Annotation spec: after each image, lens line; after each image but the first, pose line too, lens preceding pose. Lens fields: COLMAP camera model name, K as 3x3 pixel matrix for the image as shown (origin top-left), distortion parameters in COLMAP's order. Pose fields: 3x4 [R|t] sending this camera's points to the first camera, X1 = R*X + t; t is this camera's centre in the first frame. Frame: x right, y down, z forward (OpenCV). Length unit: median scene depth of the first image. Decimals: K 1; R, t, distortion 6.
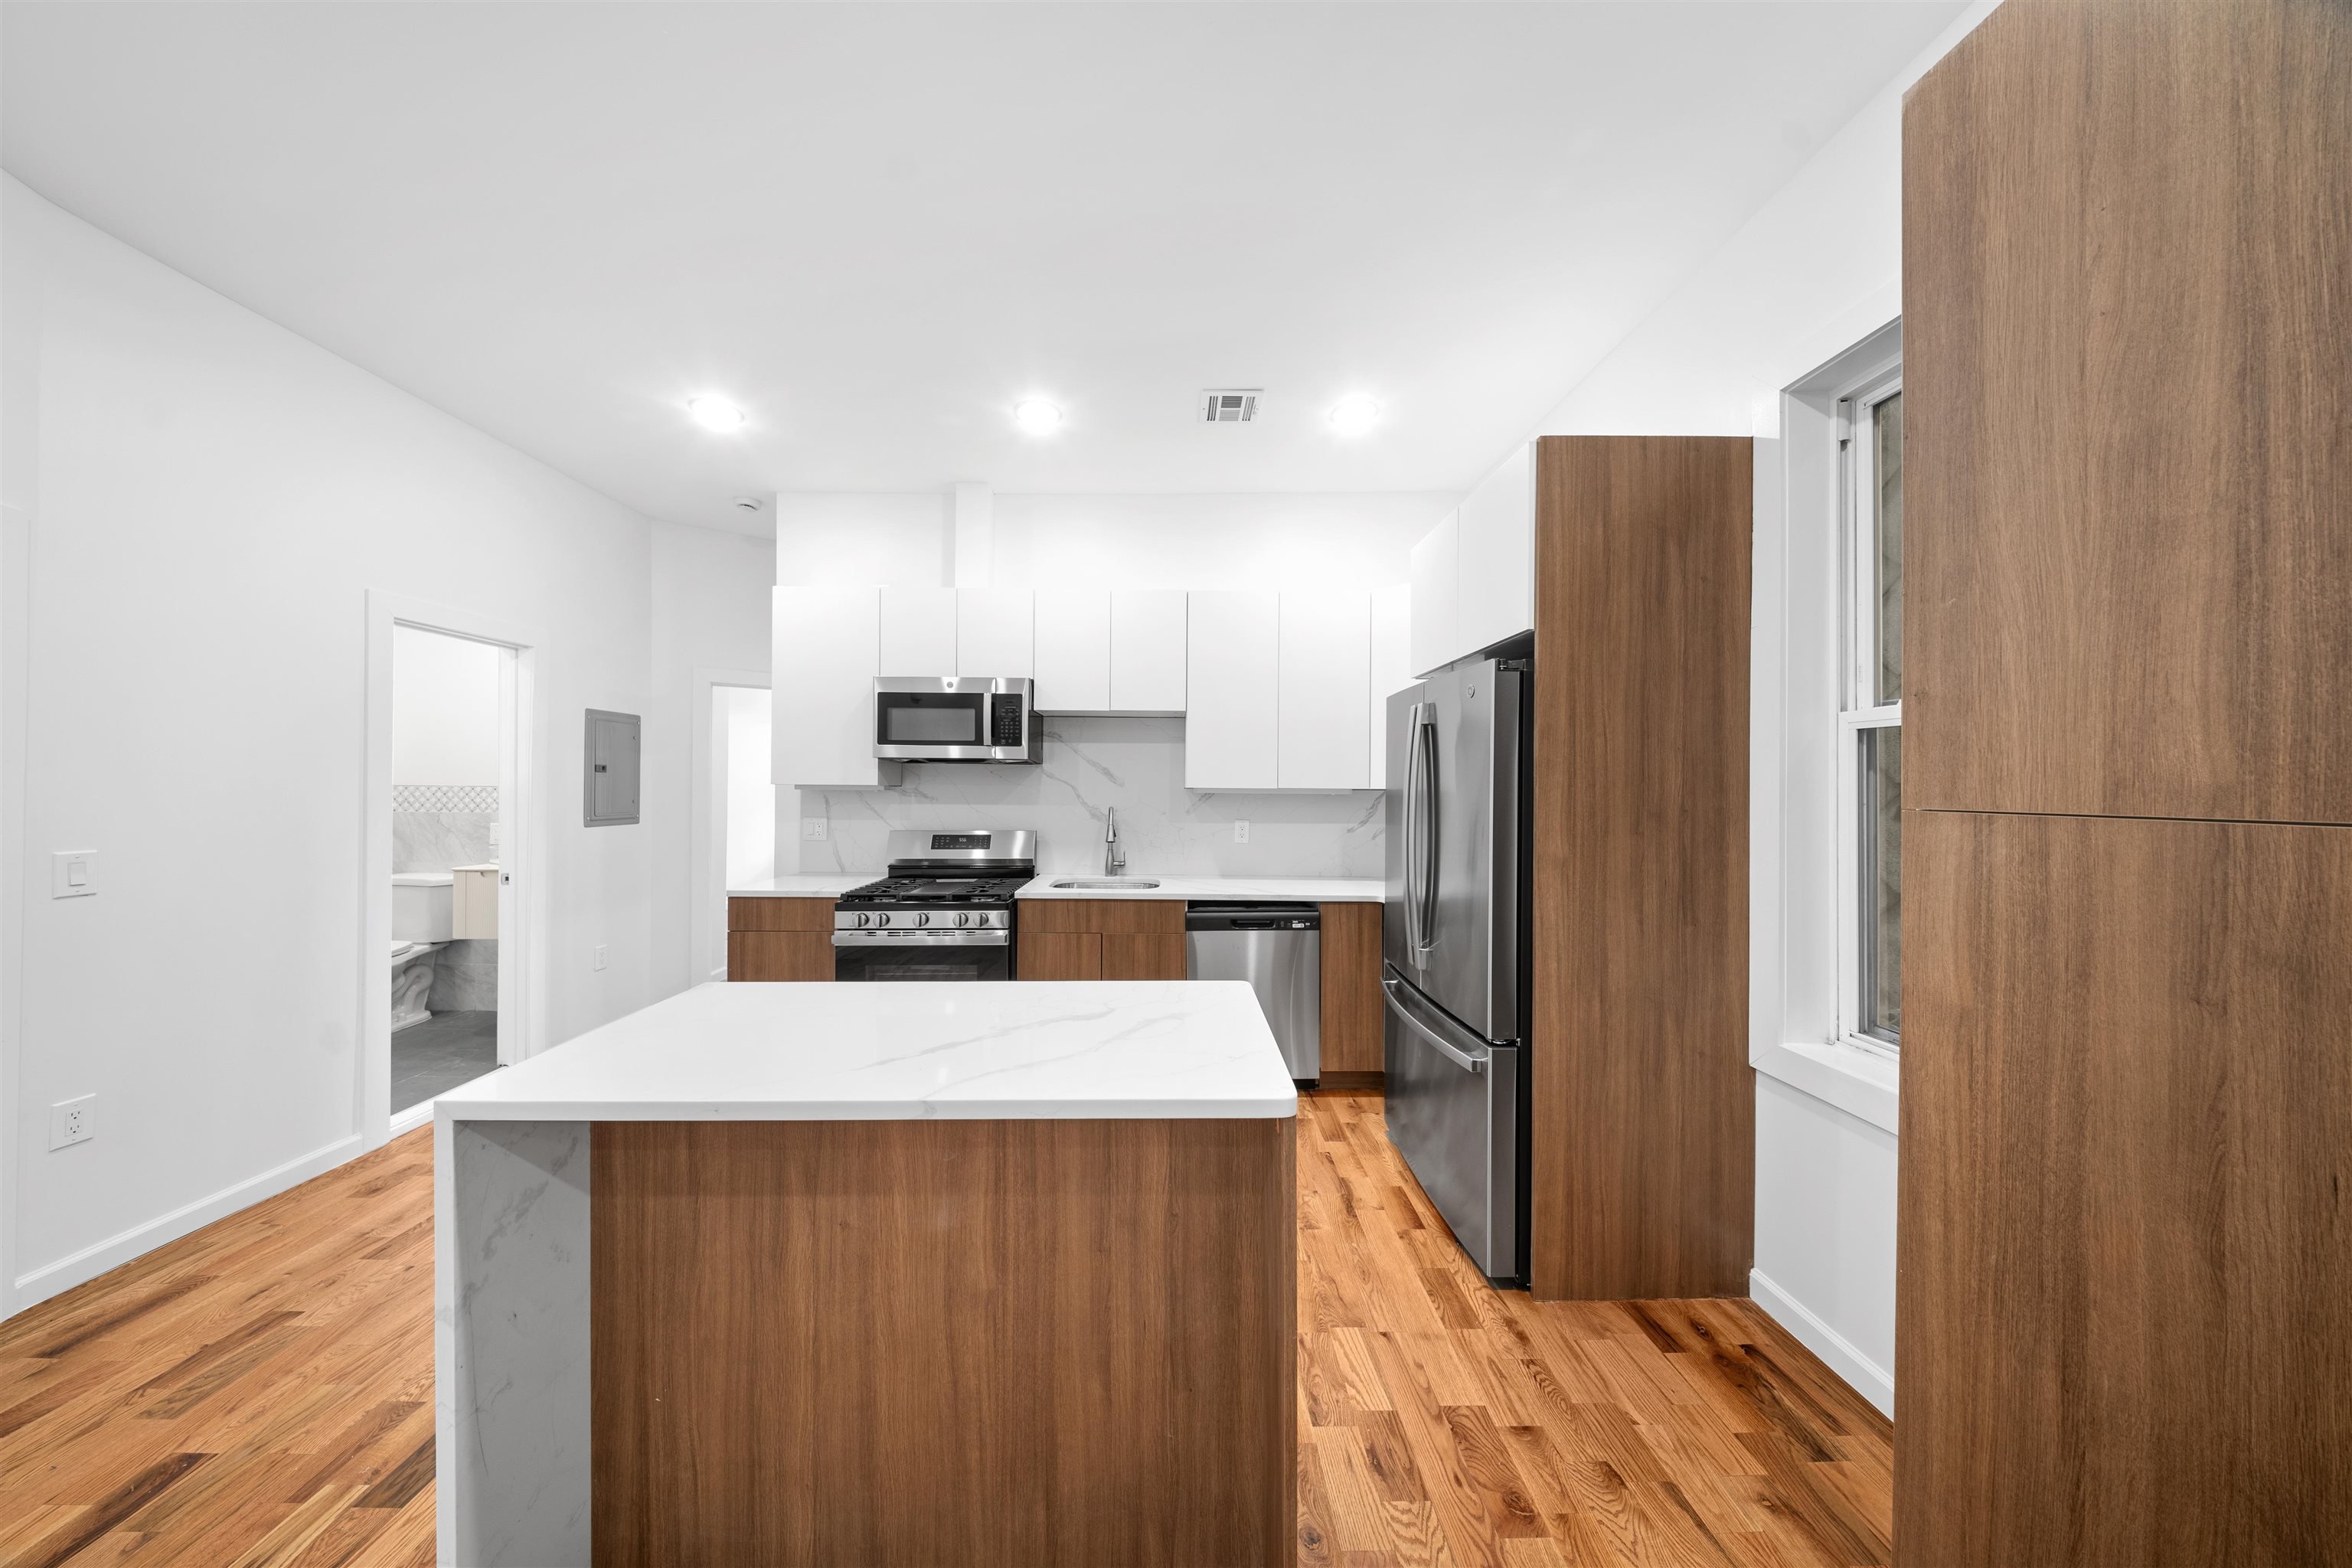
lens RADIAL K [[696.3, 0, 1165.2], [0, 696.3, 785.0], [0, 0, 1]] dist [0.000539, -0.001683]
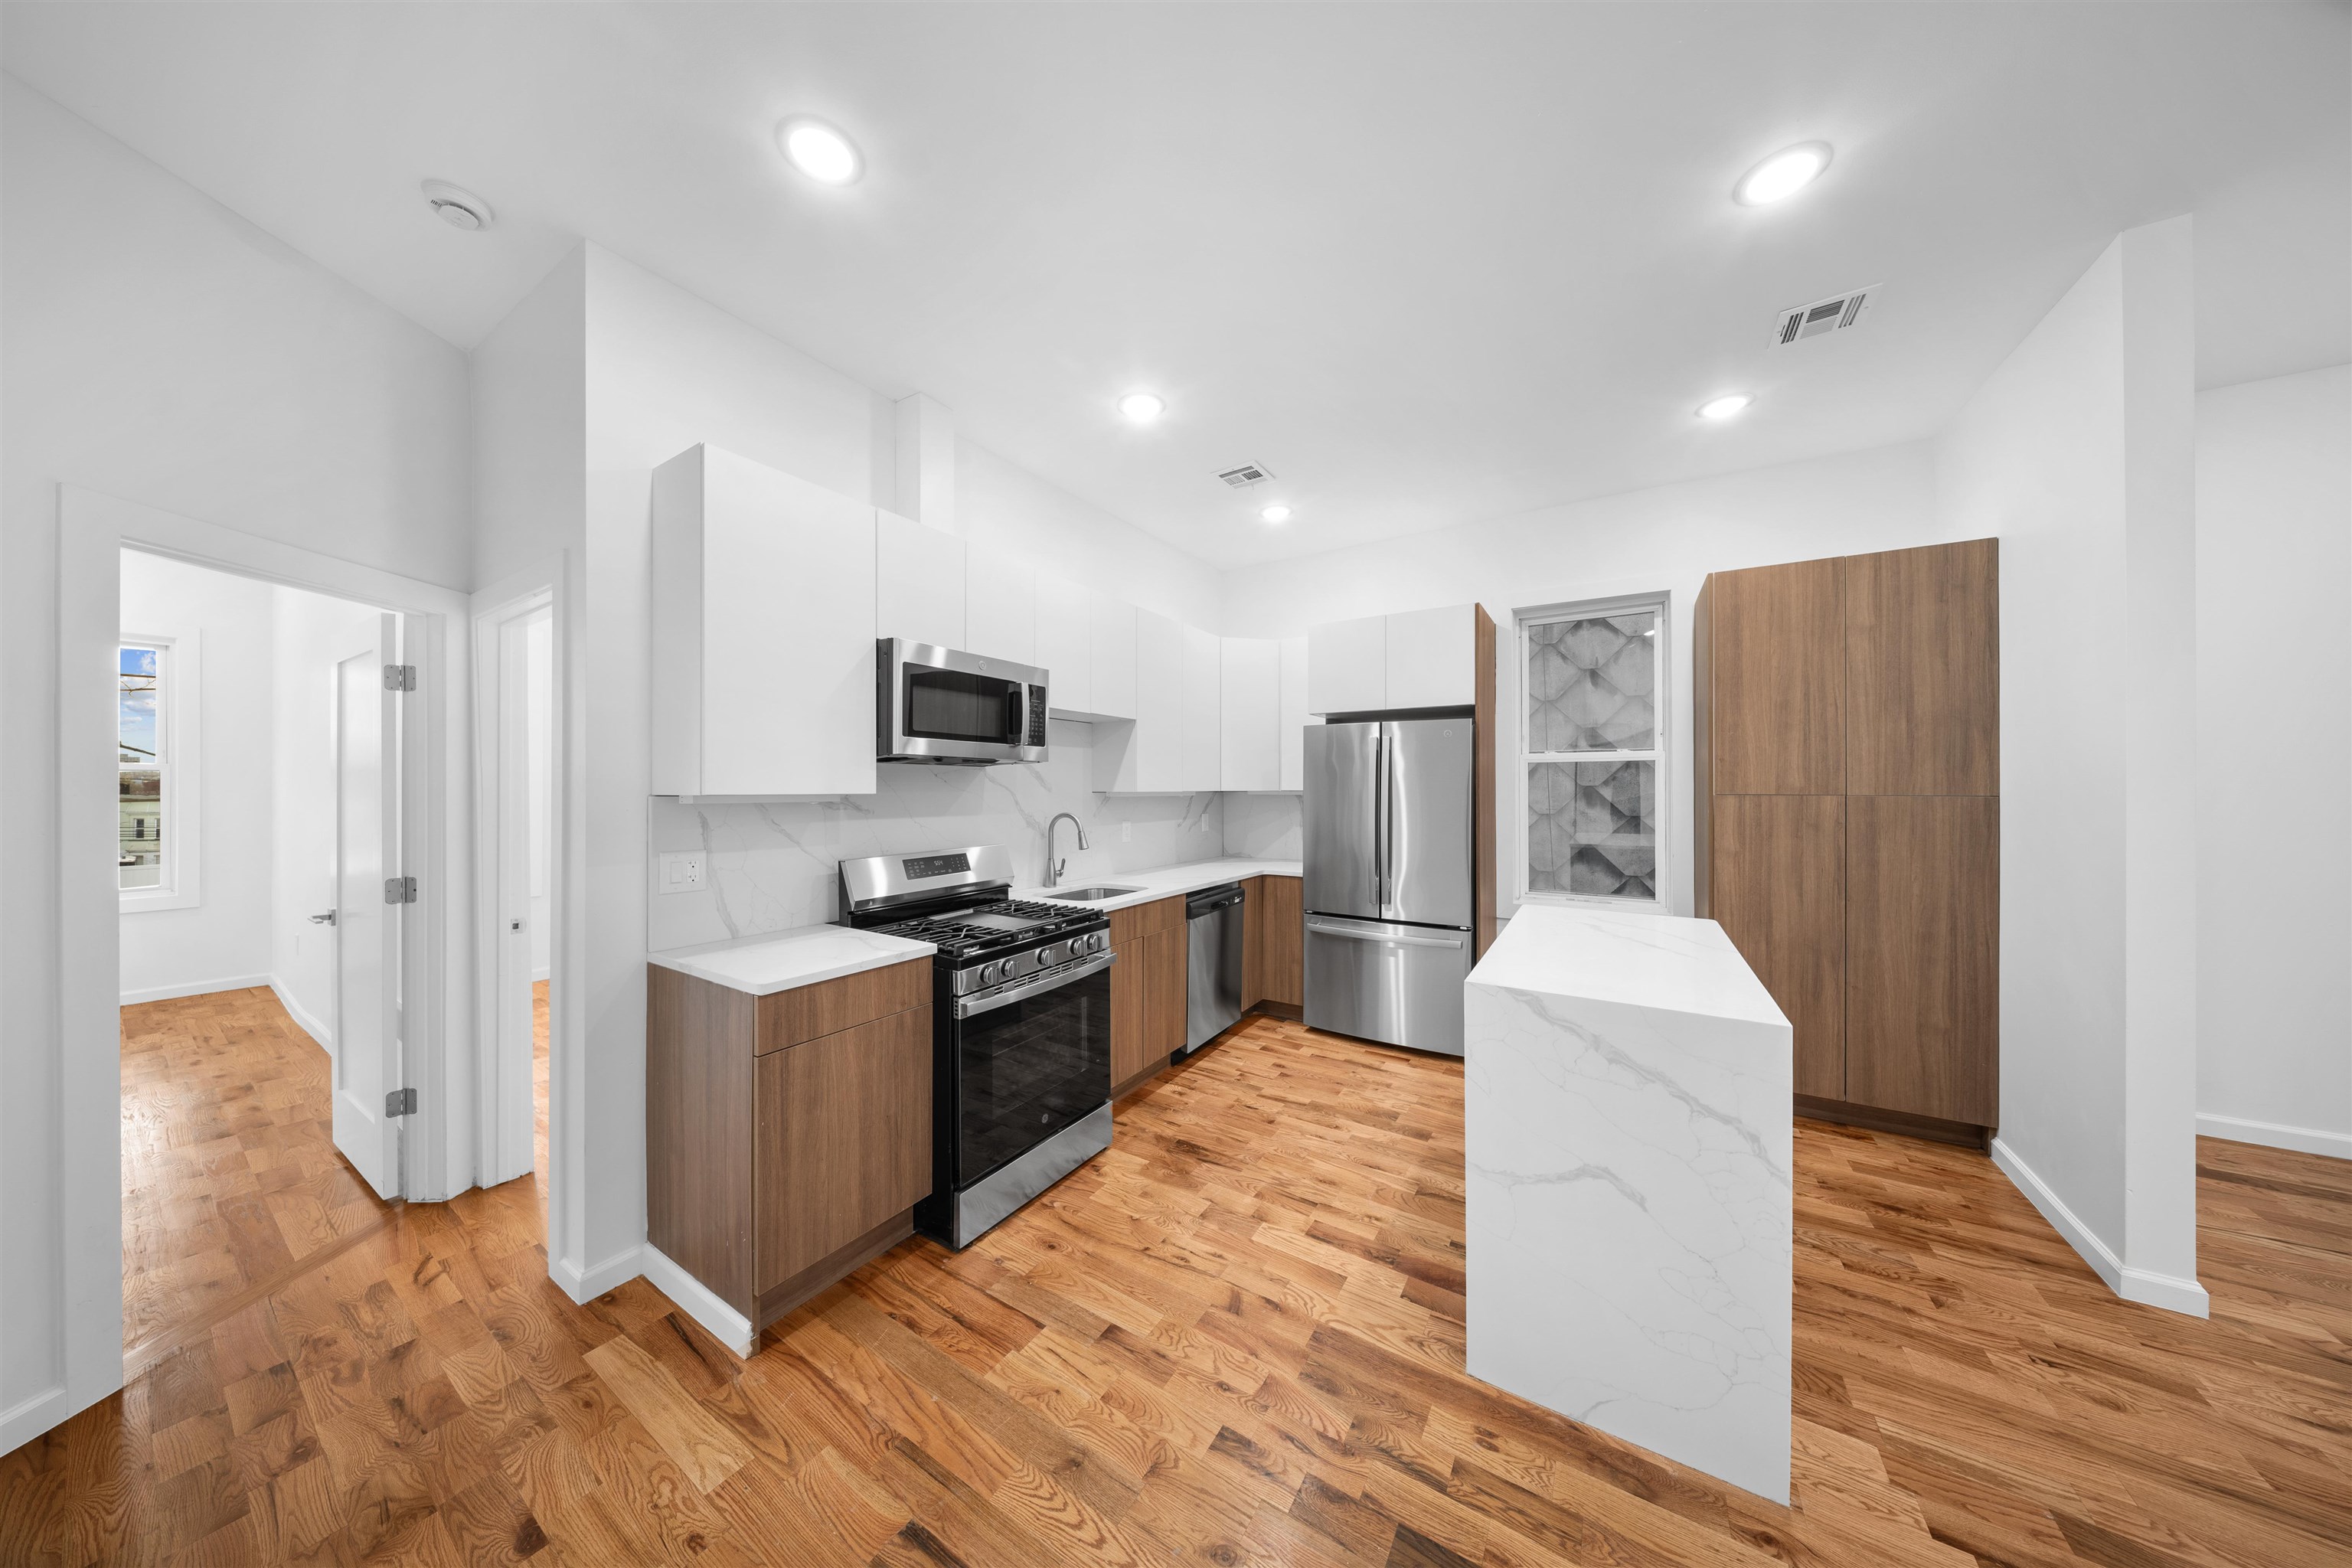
lens RADIAL K [[696.3, 0, 1165.2], [0, 696.3, 785.0], [0, 0, 1]] dist [0.000539, -0.001683]
pose [[0.544165, -0.004876, 0.838964, -0.872616], [0.005745, 0.999981, 0.002085, -0.008729], [-0.838958, 0.003686, 0.544183, 0.396333]]
